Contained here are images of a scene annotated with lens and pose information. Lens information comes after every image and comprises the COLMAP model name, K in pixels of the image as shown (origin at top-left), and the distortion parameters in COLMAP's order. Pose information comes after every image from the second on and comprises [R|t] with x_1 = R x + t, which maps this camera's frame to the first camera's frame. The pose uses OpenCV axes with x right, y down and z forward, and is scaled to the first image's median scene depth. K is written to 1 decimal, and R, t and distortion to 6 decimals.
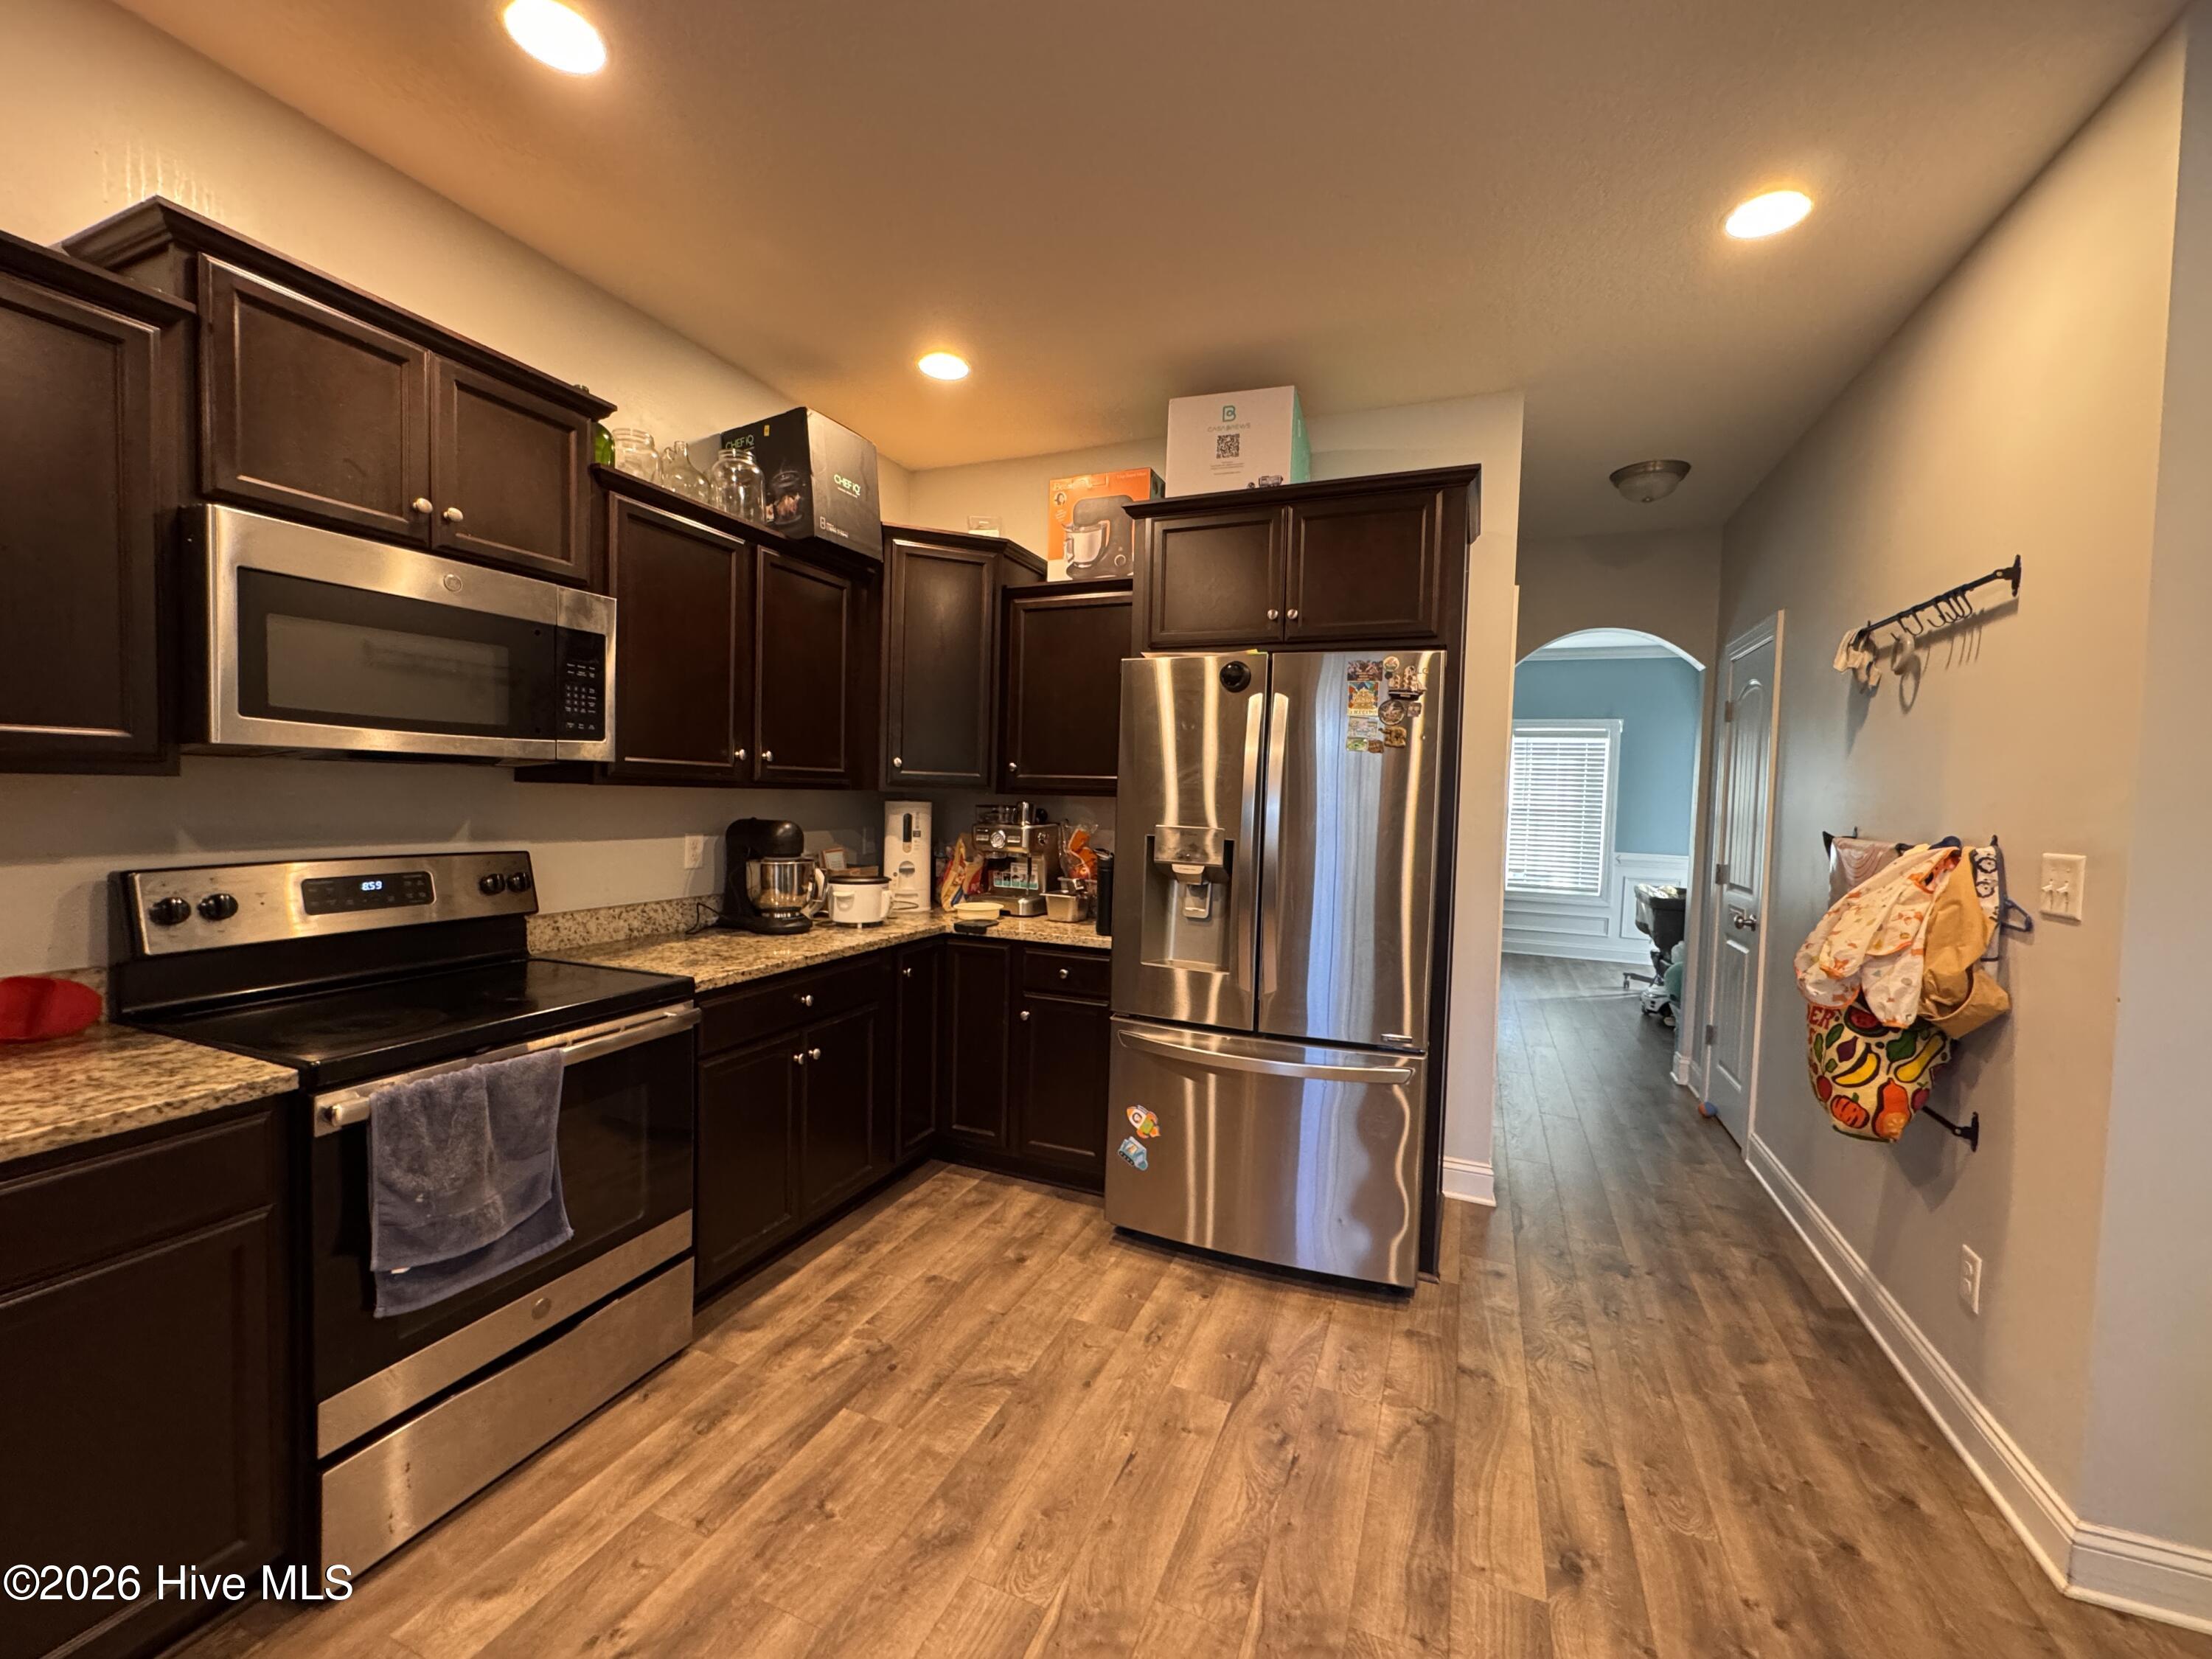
lens RADIAL K [[886.7, 0, 1104.2], [0, 886.7, 826.9], [0, 0, 1]] dist [-0.000567, 0.000162]
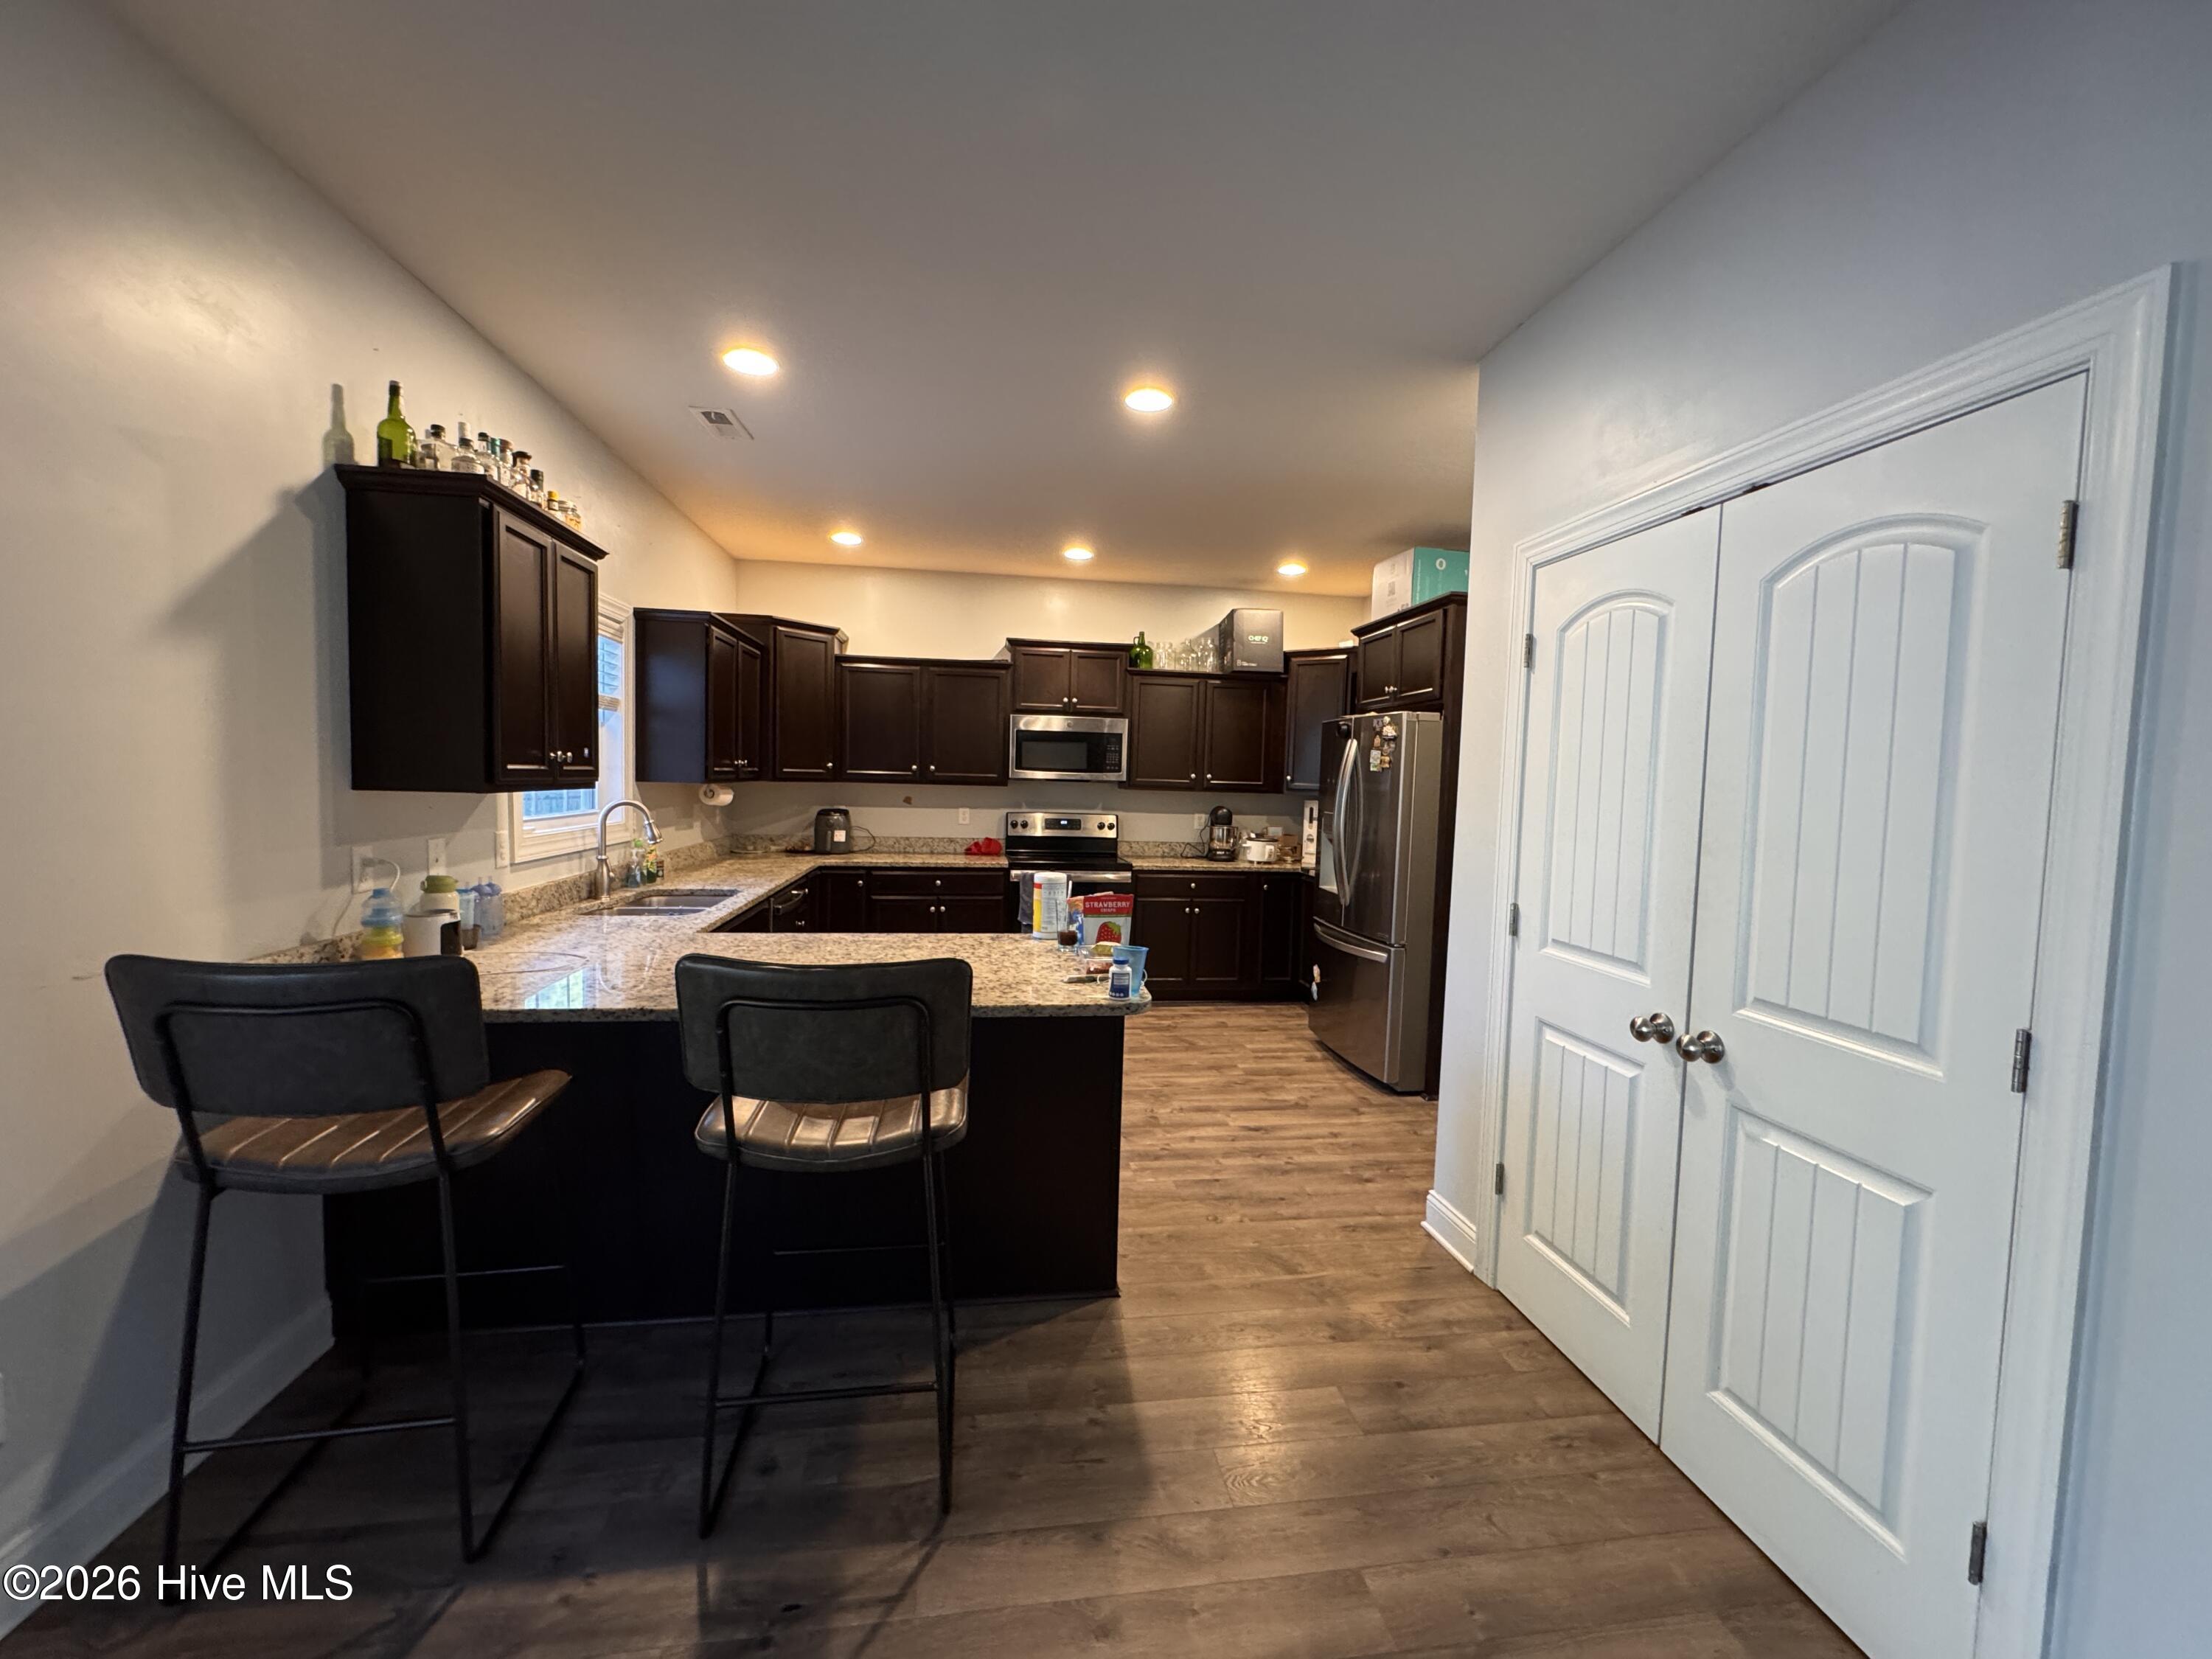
lens RADIAL K [[883.9, 0, 1111.6], [0, 883.9, 827.7], [0, 0, 1]] dist [-0.000892, -0.000140]
pose [[0.519584, 0.037158, -0.853611, 1.761836], [-0.048584, 0.998722, 0.013902, 0.032990], [0.853037, 0.034249, 0.520725, -0.418731]]
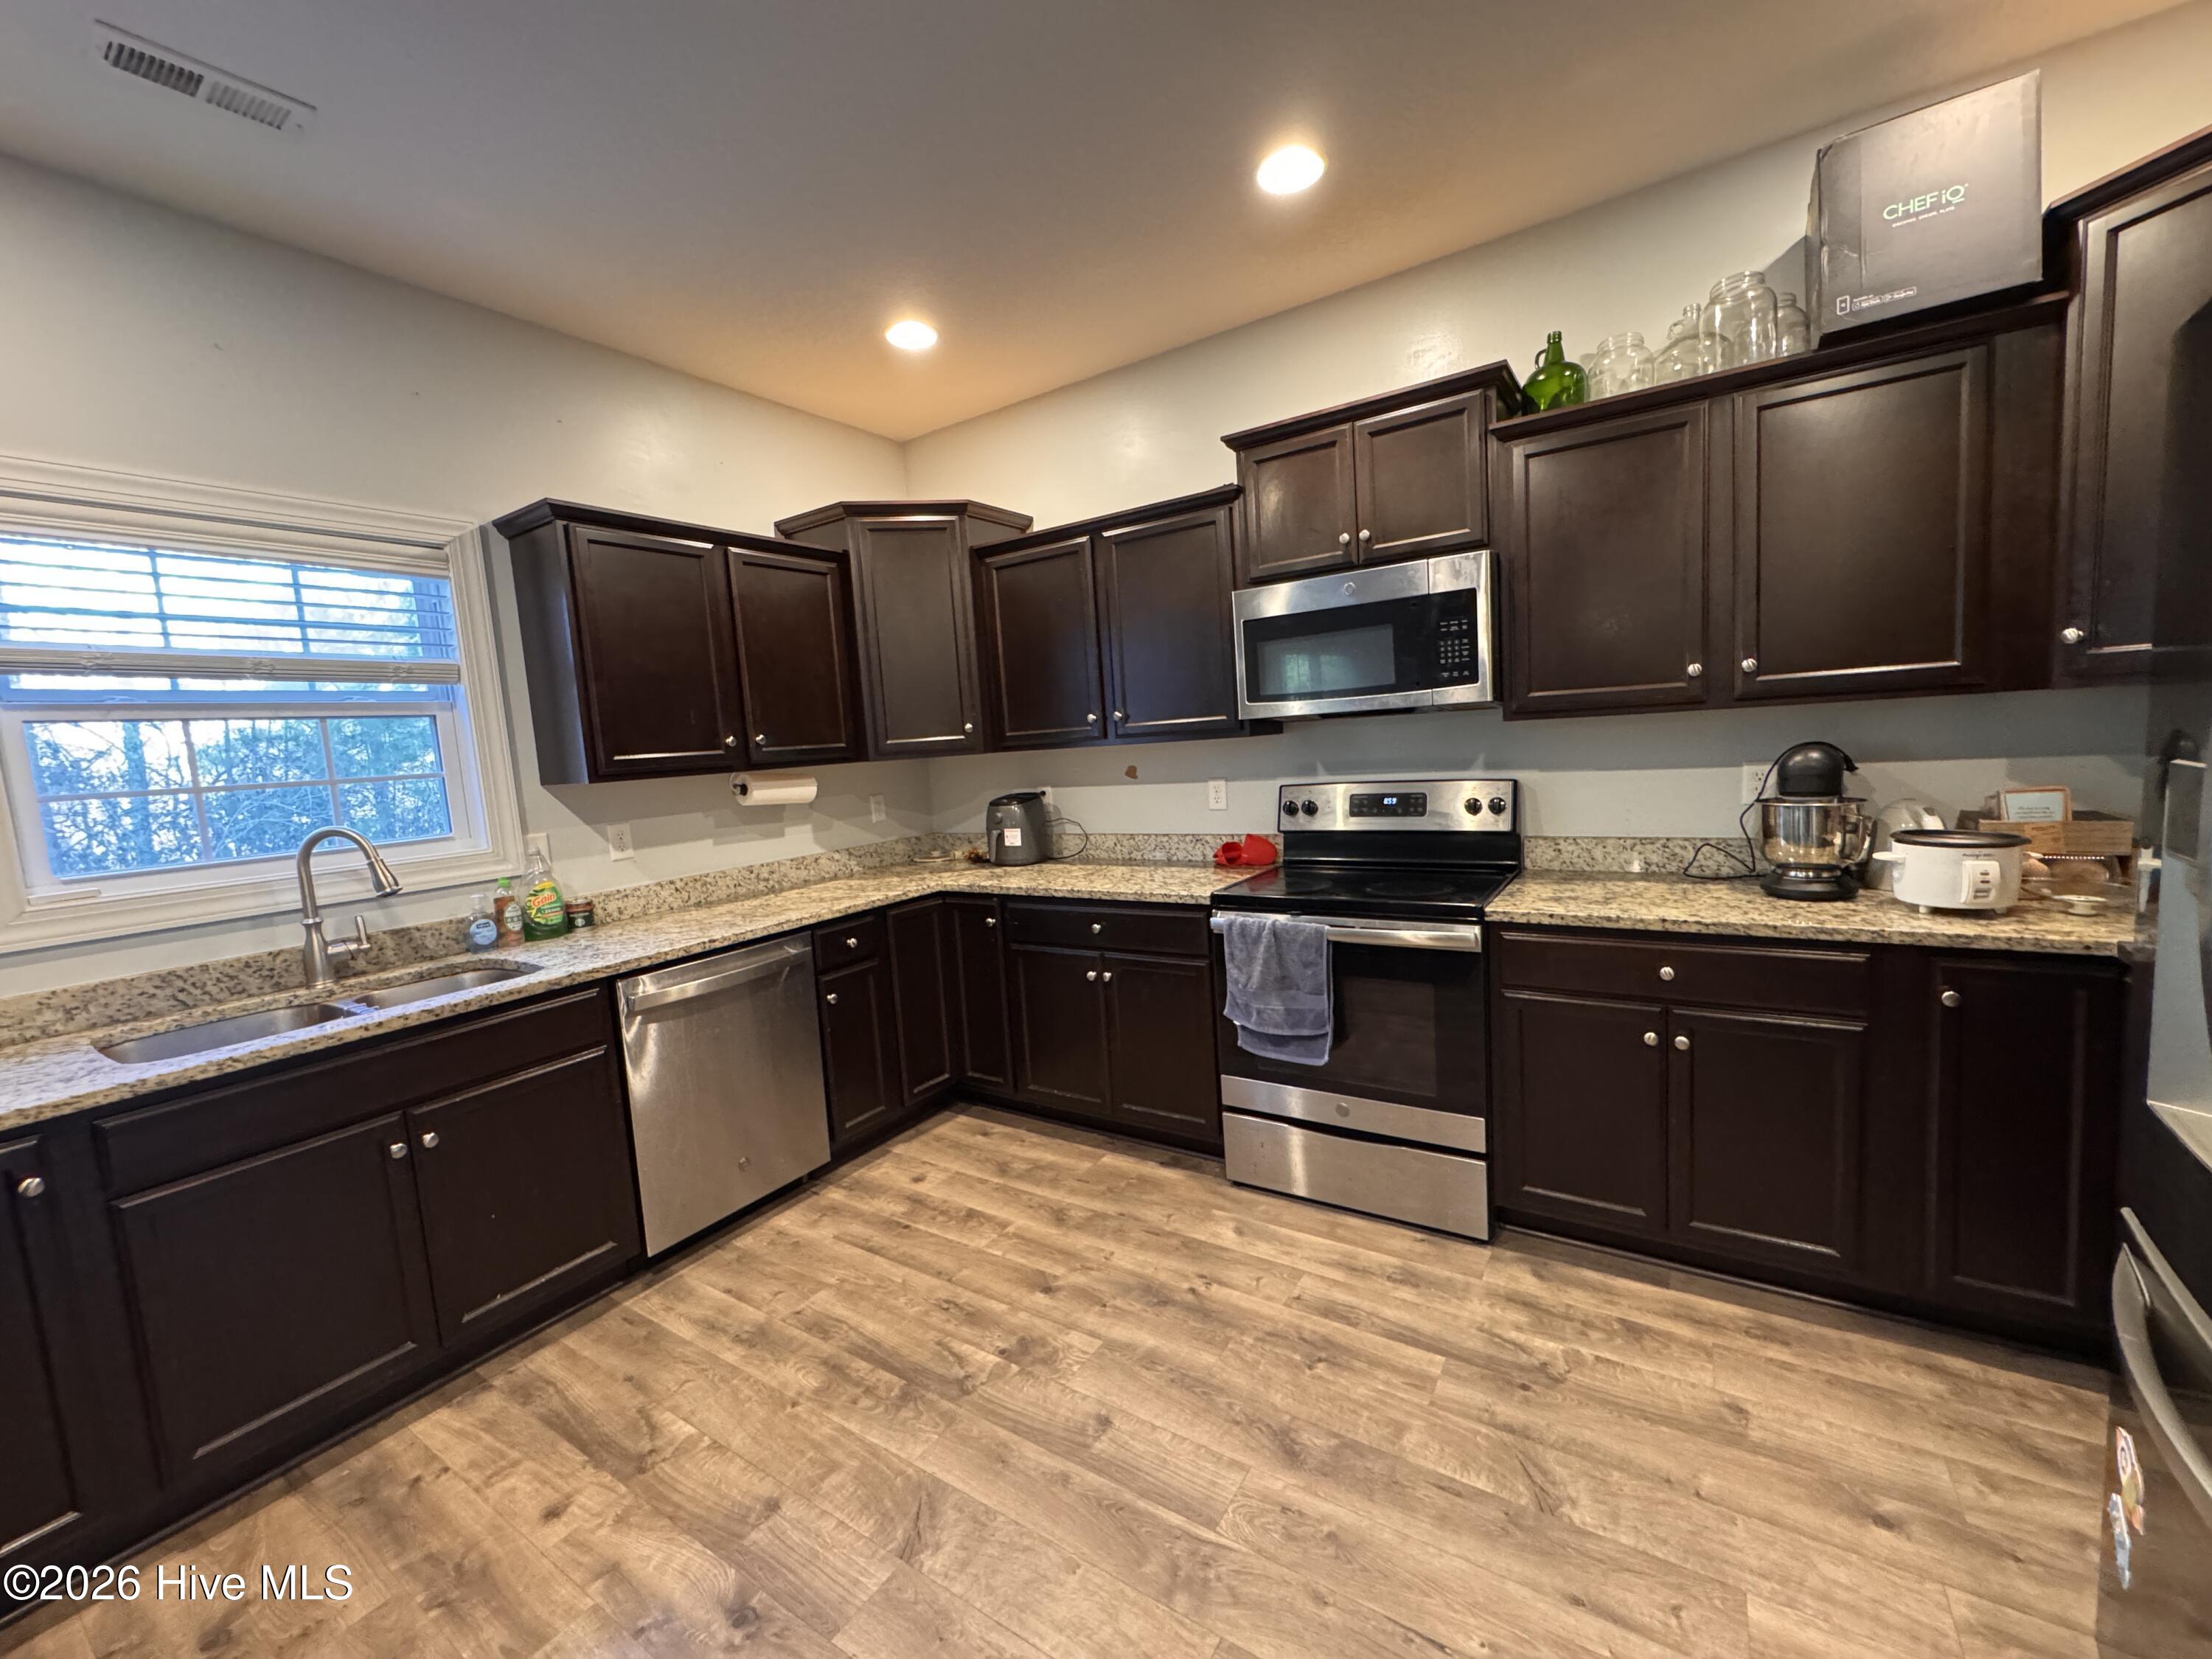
lens RADIAL K [[883.9, 0, 1111.6], [0, 883.9, 827.7], [0, 0, 1]] dist [-0.000892, -0.000140]
pose [[-0.186514, 0.083629, -0.978887, 0.653063], [0.020802, 0.996483, 0.081169, -0.016334], [0.982232, -0.005224, -0.187597, 0.783662]]
